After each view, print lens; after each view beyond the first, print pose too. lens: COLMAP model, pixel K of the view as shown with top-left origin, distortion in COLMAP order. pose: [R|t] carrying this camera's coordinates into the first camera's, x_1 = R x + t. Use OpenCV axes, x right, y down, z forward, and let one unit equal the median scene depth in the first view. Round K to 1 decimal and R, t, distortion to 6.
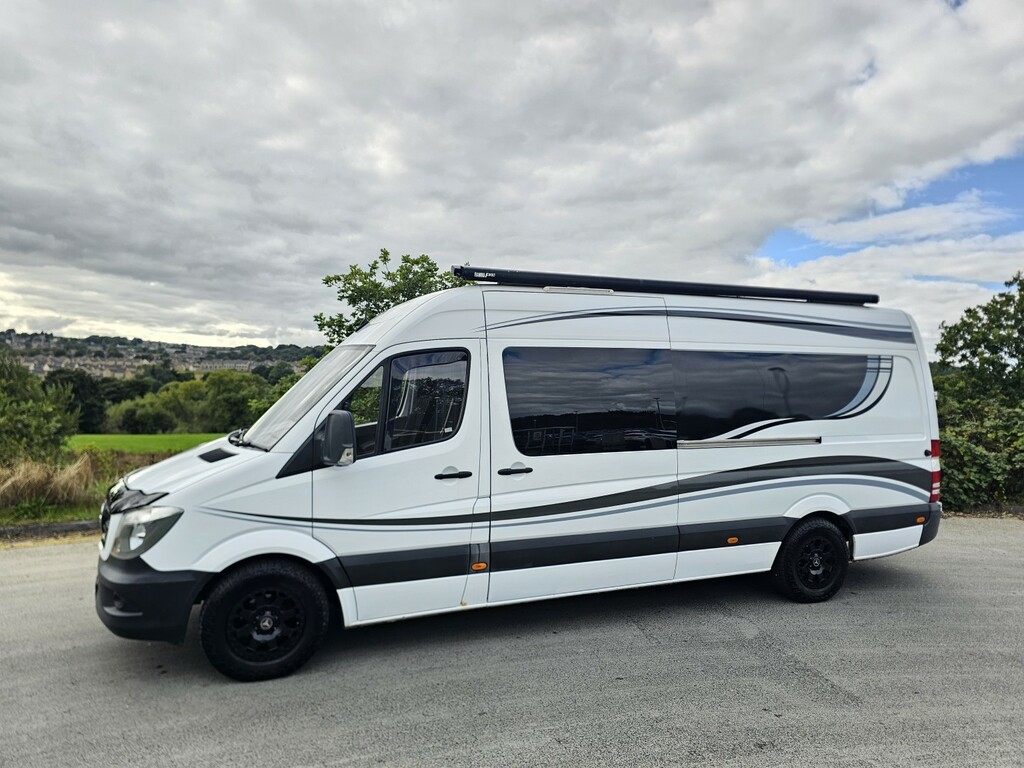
lens RADIAL K [[703.5, 0, 512.0], [0, 703.5, 384.0], [0, 0, 1]] dist [0.060143, -0.059777]
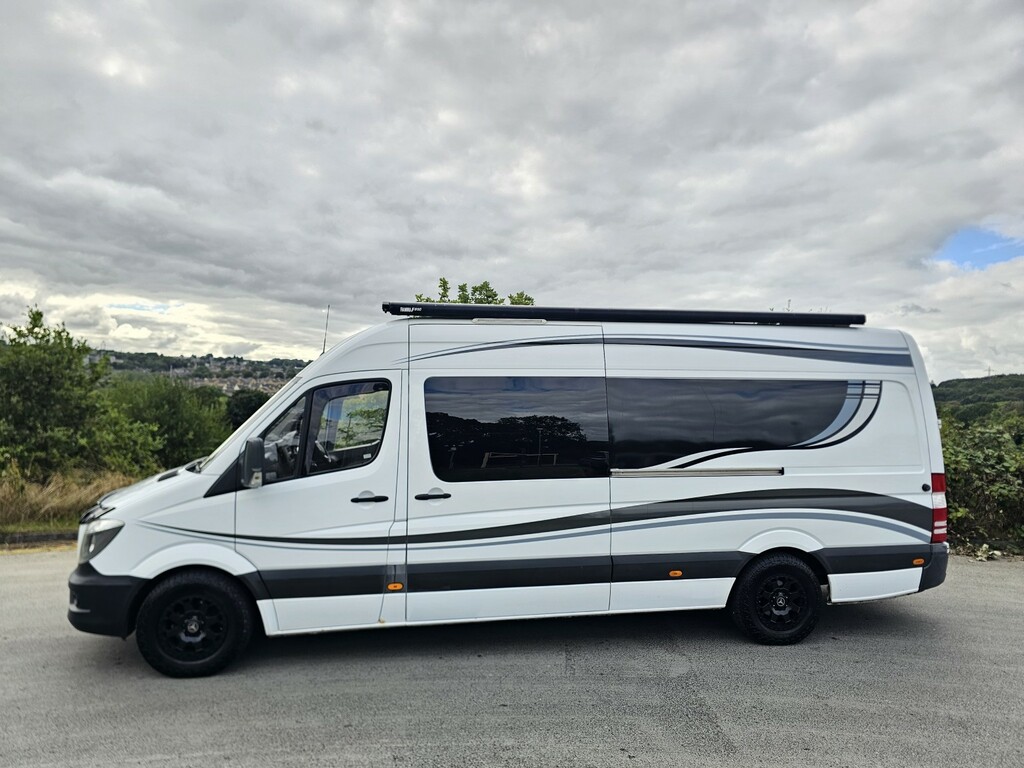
lens RADIAL K [[706.2, 0, 516.1], [0, 706.2, 387.0], [0, 0, 1]] dist [0.066317, -0.066421]
pose [[0.975702, -0.005786, -0.219025, 0.276836], [0.001470, 0.999802, -0.019862, -0.013465], [0.219097, 0.019057, 0.975517, 0.000219]]
